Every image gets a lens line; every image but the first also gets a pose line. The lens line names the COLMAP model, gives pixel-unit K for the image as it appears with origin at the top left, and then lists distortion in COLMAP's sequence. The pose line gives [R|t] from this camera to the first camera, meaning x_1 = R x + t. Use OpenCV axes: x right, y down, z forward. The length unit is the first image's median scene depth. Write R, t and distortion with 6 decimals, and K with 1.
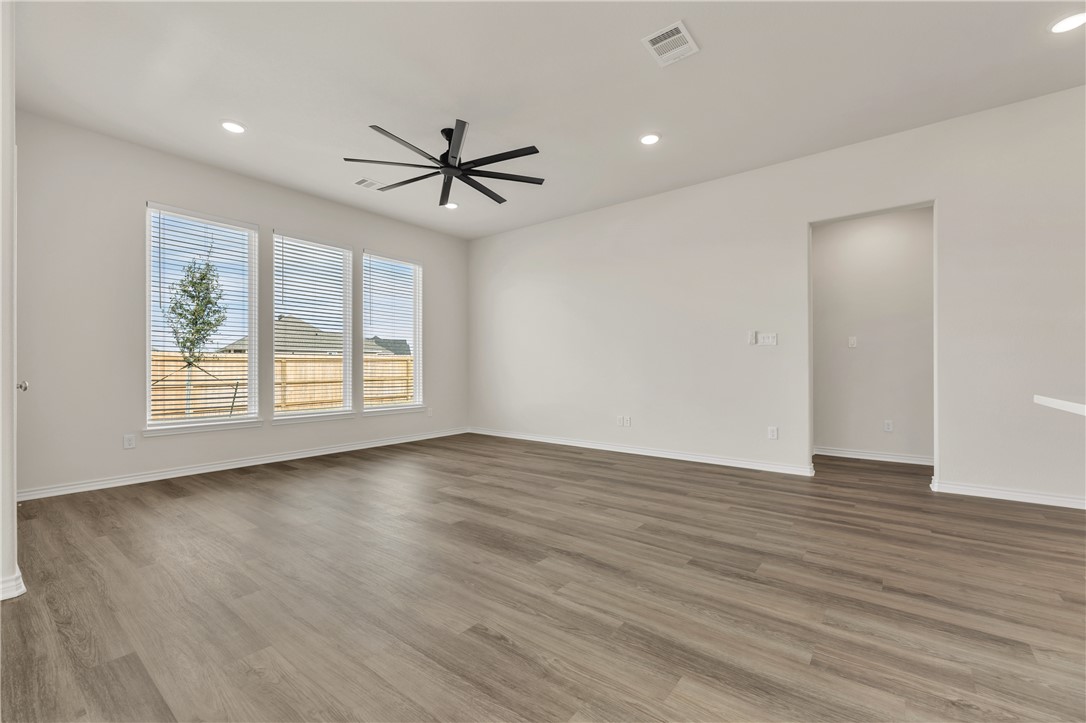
lens RADIAL K [[434.6, 0, 550.2], [0, 434.6, 366.9], [0, 0, 1]] dist [0.000108, -0.000021]
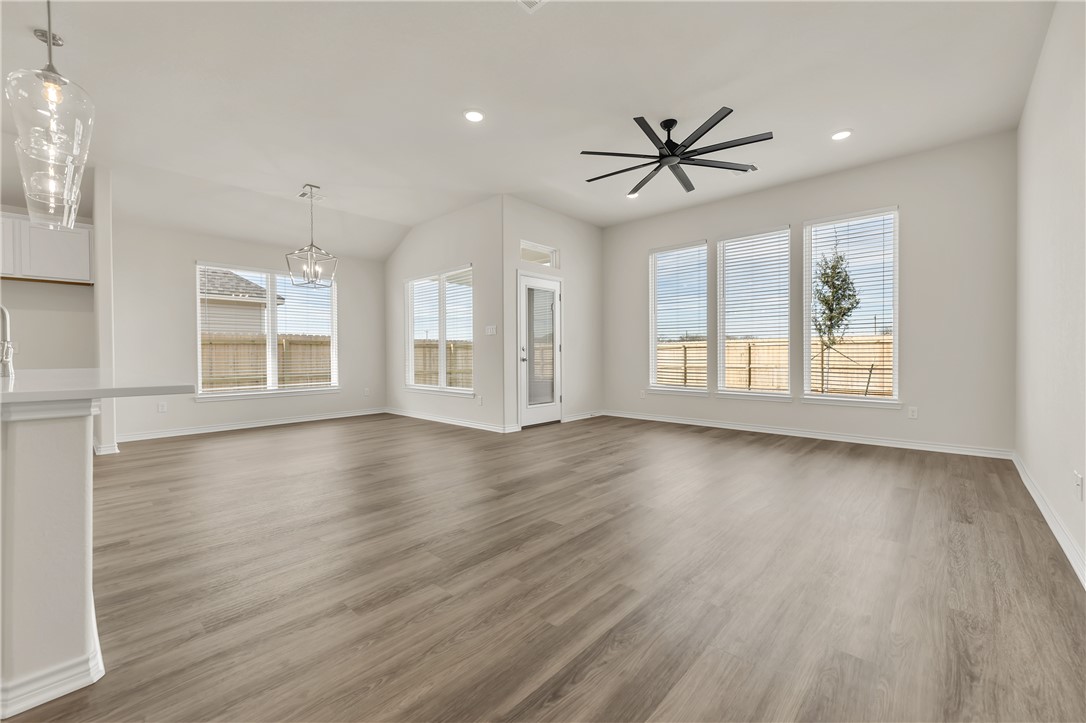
lens RADIAL K [[451.2, 0, 540.7], [0, 451.2, 359.4], [0, 0, 1]] dist [-0.000418, -0.000033]
pose [[-0.086597, 0.017557, -0.996089, 1.147983], [0.009277, 0.999816, 0.016816, -0.000619], [0.996200, -0.007785, -0.086743, 1.037015]]
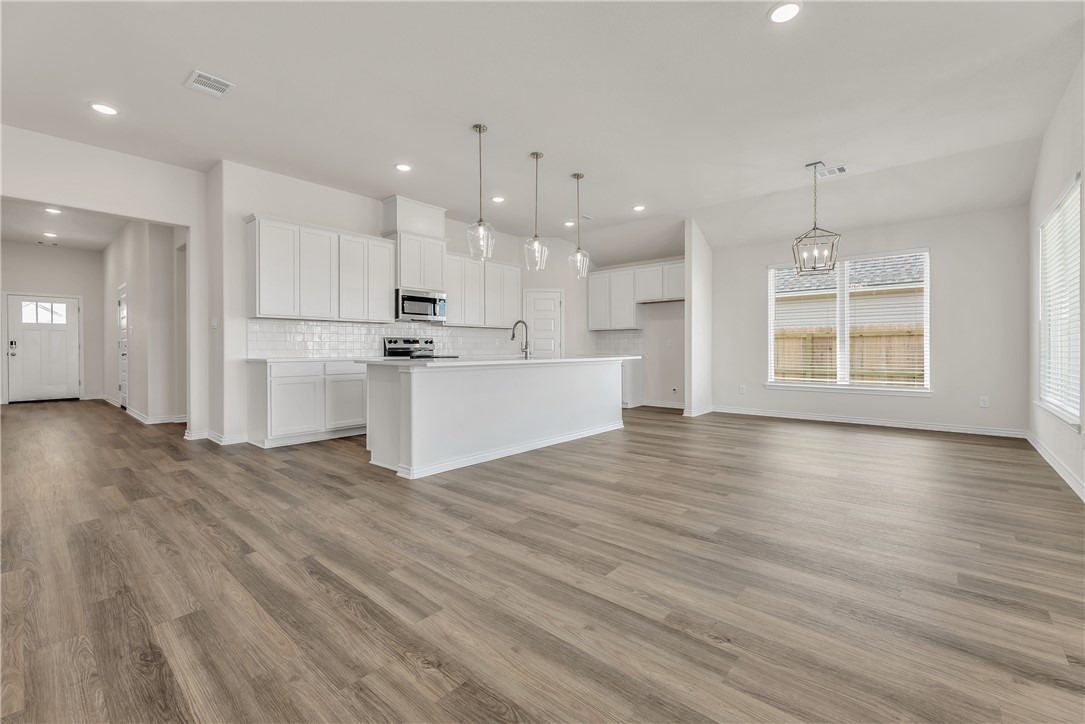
lens RADIAL K [[446.5, 0, 544.7], [0, 446.5, 348.6], [0, 0, 1]] dist [0.001472, 0.000327]
pose [[-0.998377, 0.006406, 0.056593, 0.269237], [0.006212, 0.999974, -0.003610, 0.005153], [-0.056614, -0.003253, -0.998391, 1.704059]]
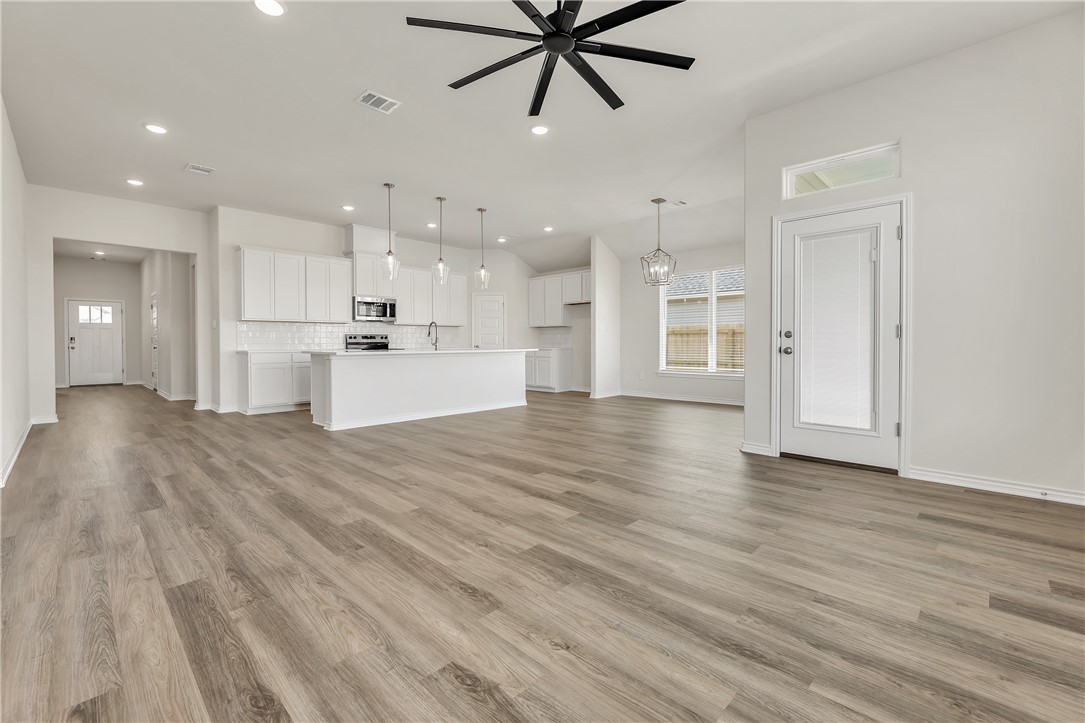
lens RADIAL K [[456.1, 0, 544.7], [0, 456.1, 344.8], [0, 0, 1]] dist [0.002914, 0.000194]
pose [[-0.992958, 0.007089, 0.118251, -0.380280], [0.007291, 0.999973, 0.001275, 0.009689], [-0.118238, 0.002128, -0.992983, 2.244447]]
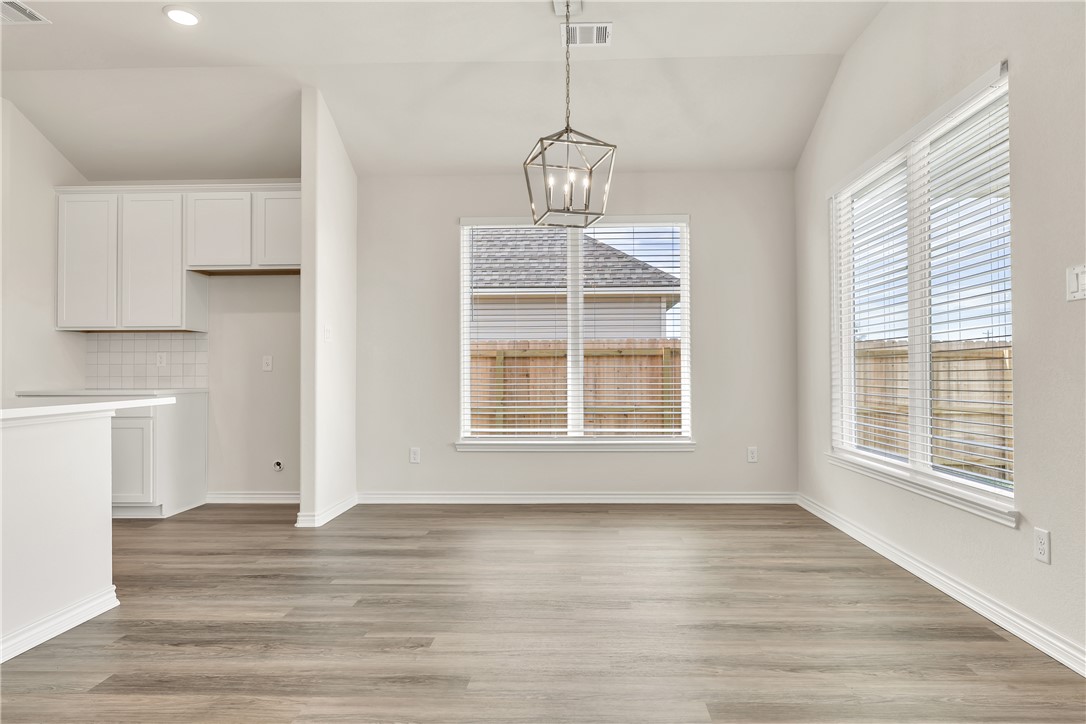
lens RADIAL K [[625.2, 0, 543.0], [0, 625.2, 362.0], [0, 0, 1]] dist [-0.000059, 0.000820]
pose [[-0.818231, -0.004777, -0.574870, 0.045843], [0.006316, 0.999830, -0.017299, 0.000314], [0.574856, -0.017785, -0.818062, 0.859964]]
